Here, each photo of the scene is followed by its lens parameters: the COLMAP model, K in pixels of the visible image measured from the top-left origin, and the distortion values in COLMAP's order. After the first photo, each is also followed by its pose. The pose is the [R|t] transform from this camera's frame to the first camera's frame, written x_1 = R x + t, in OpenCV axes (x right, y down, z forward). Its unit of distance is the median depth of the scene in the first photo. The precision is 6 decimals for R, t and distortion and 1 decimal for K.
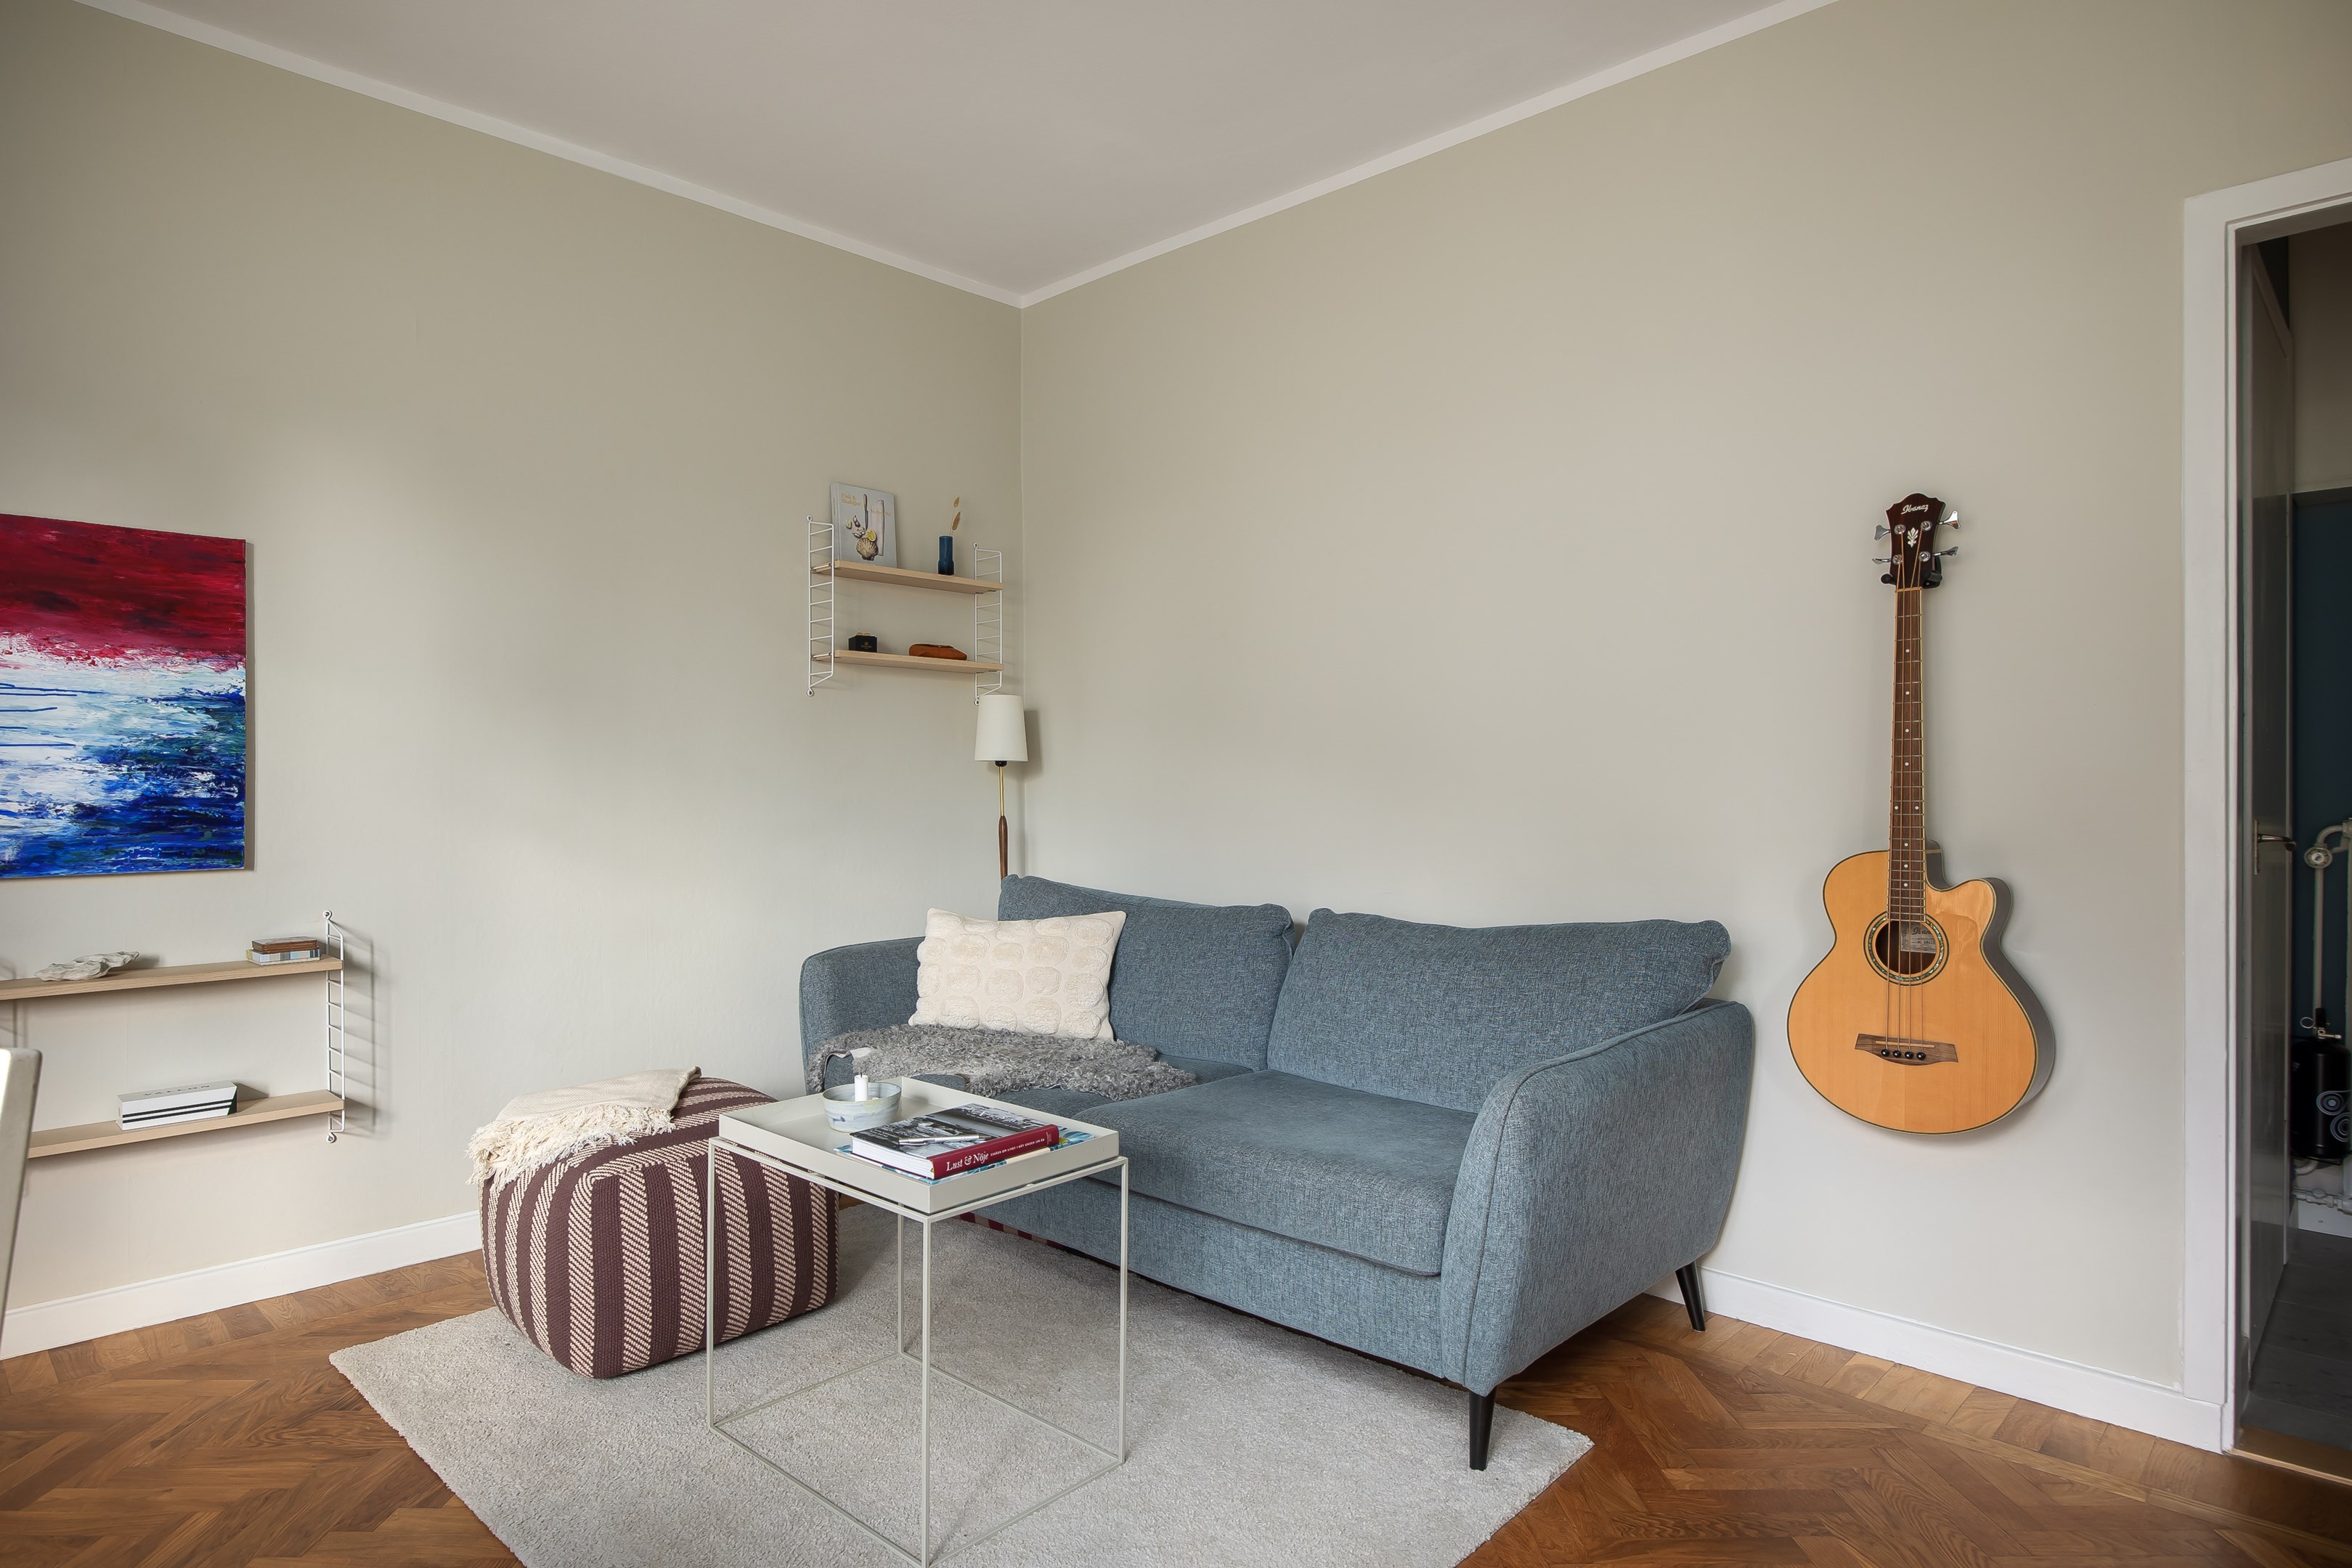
lens RADIAL K [[1323.2, 0, 1166.7], [0, 1323.2, 775.9], [0, 0, 1]] dist [-0.006115, -0.001579]
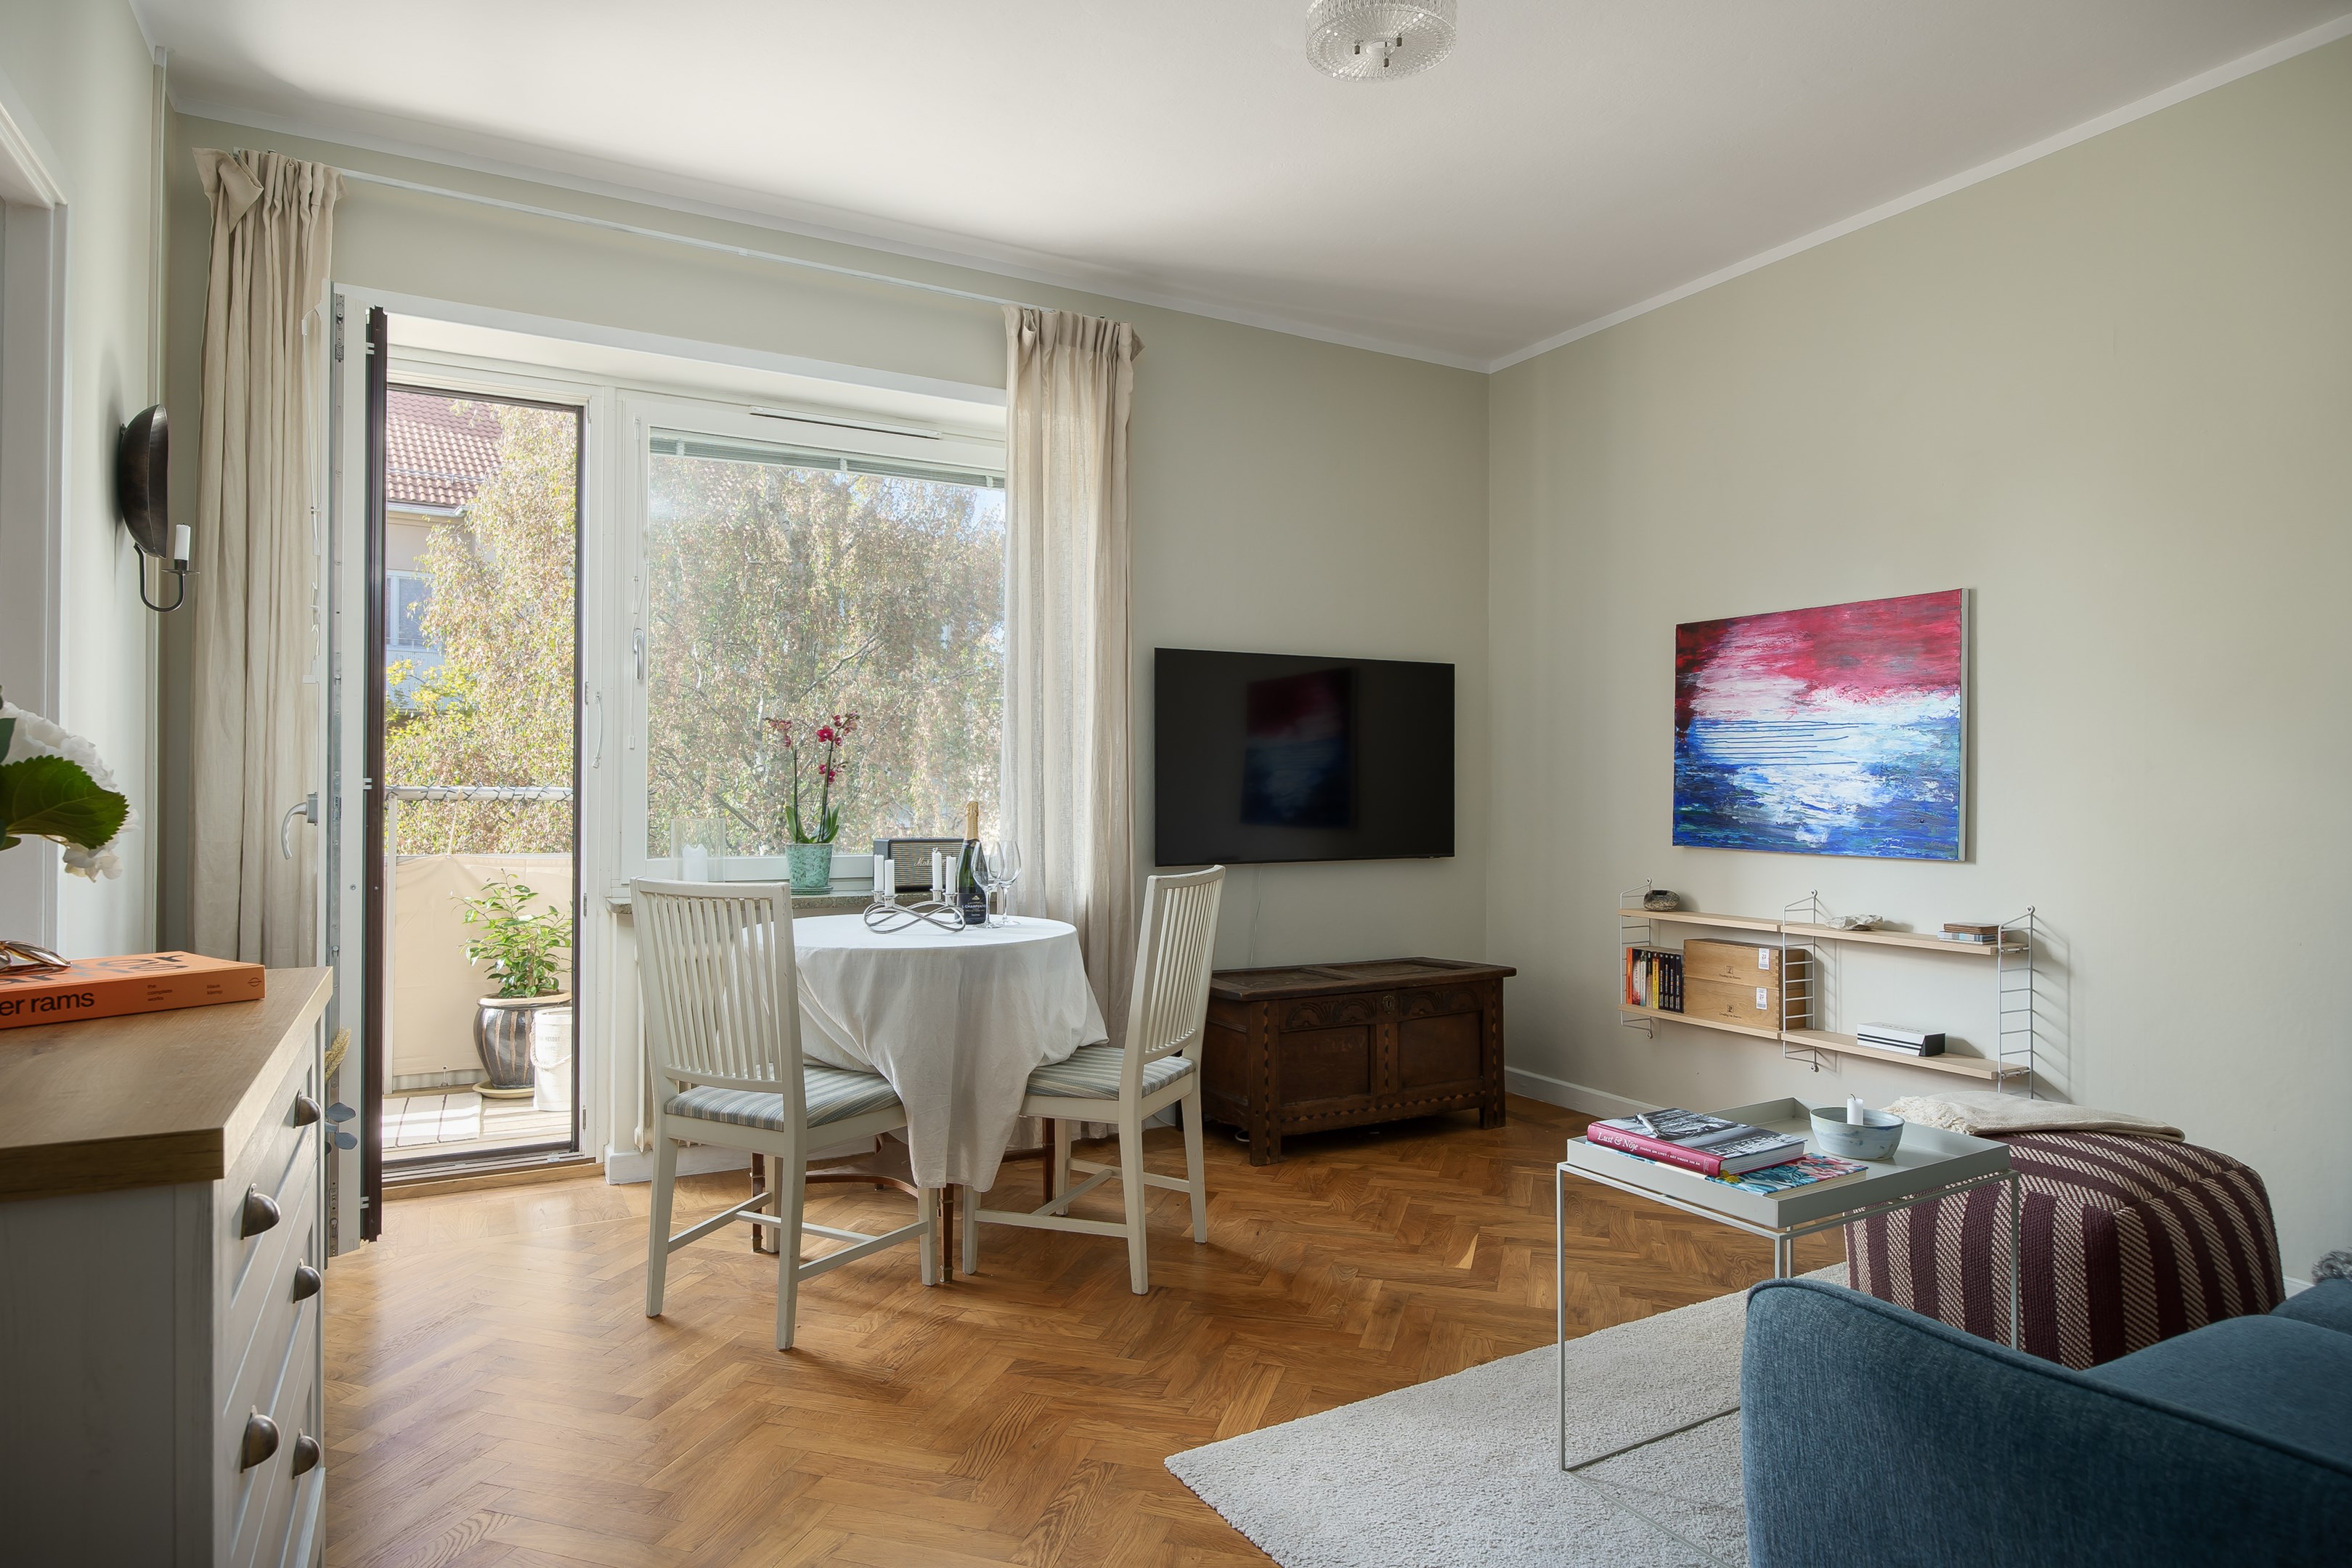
lens RADIAL K [[1323.2, 0, 1166.7], [0, 1323.2, 775.9], [0, 0, 1]] dist [-0.006115, -0.001579]
pose [[-0.301620, -0.010290, -0.953373, 0.688576], [-0.003573, 0.999947, -0.009662, 0.006609], [0.953421, 0.000492, -0.301641, 0.689877]]
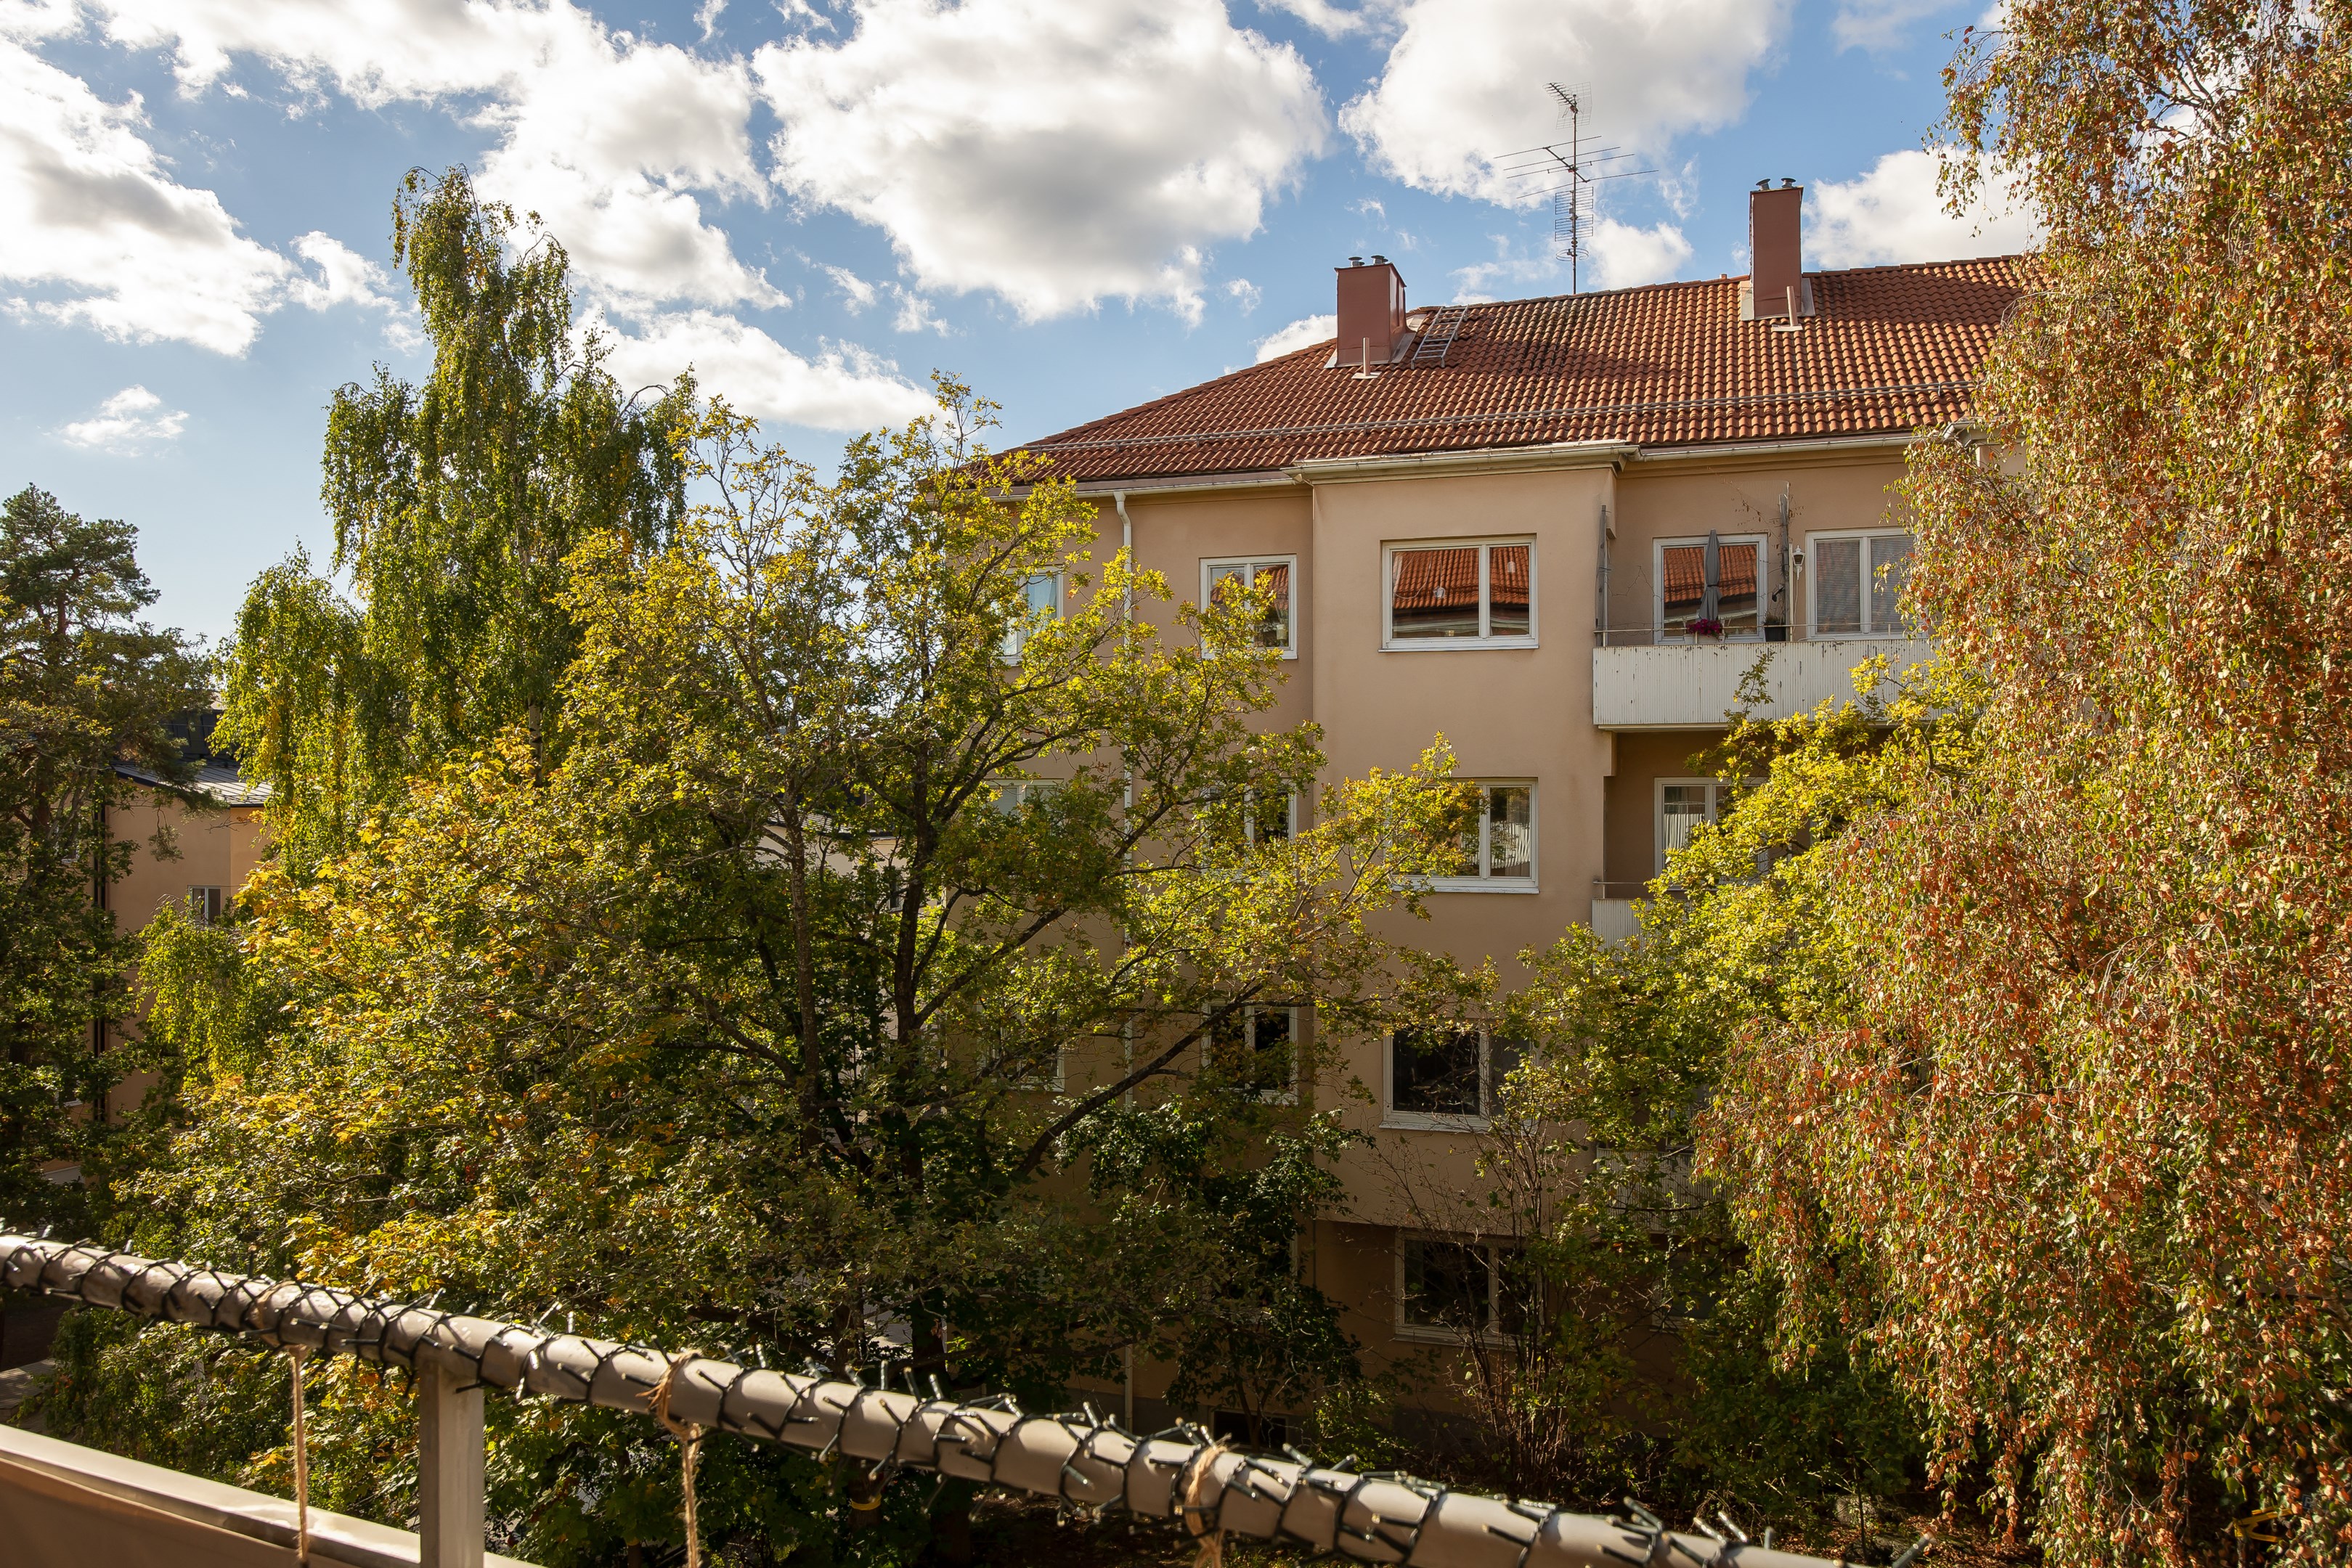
lens RADIAL K [[1600.5, 0, 1176.0], [0, 1600.5, 784.0], [0, 0, 1]] dist [0.050945, 0.000896]
pose [[-0.946545, 0.004498, -0.322540, -0.653910], [0.004469, 0.999990, 0.000831, -0.231773], [0.322541, -0.000655, -0.946555, -0.738454]]
